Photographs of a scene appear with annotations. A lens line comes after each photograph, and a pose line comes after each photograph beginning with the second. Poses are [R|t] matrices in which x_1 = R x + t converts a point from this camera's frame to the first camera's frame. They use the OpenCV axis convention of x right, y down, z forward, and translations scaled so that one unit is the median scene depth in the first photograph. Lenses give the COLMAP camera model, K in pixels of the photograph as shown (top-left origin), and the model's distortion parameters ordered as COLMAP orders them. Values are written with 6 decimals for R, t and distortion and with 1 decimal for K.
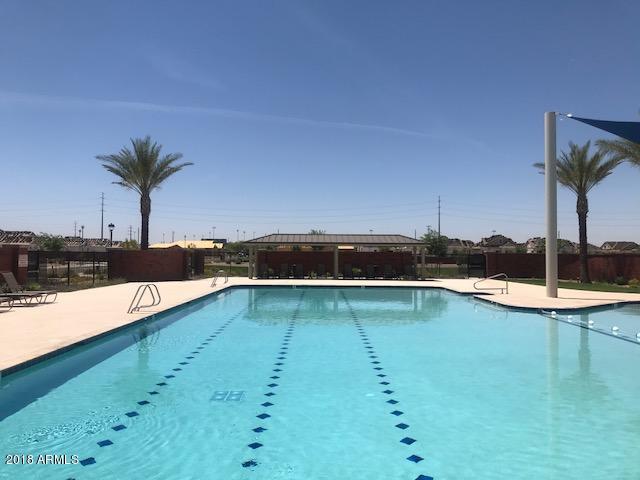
lens RADIAL K [[521.7, 0, 317.2], [0, 521.7, 236.5], [0, 0, 1]] dist [0.110121, -0.261617]
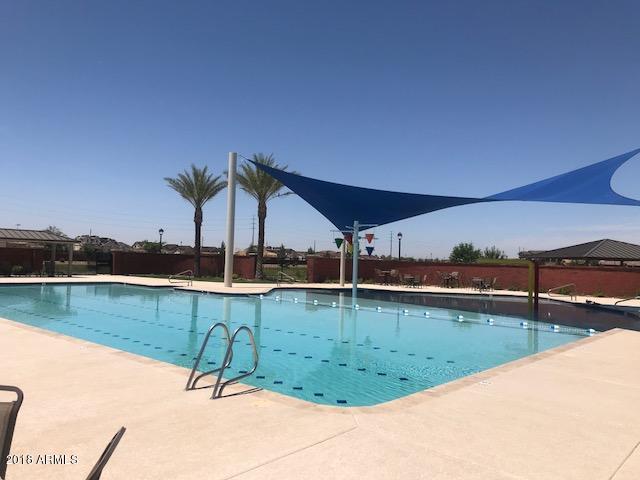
lens RADIAL K [[521.7, 0, 317.2], [0, 521.7, 236.5], [0, 0, 1]] dist [0.110121, -0.261617]
pose [[0.621782, 0.047710, 0.781736, -0.309421], [-0.053013, 0.998417, -0.018768, -0.001753], [-0.781394, -0.029773, 0.623327, -0.015988]]
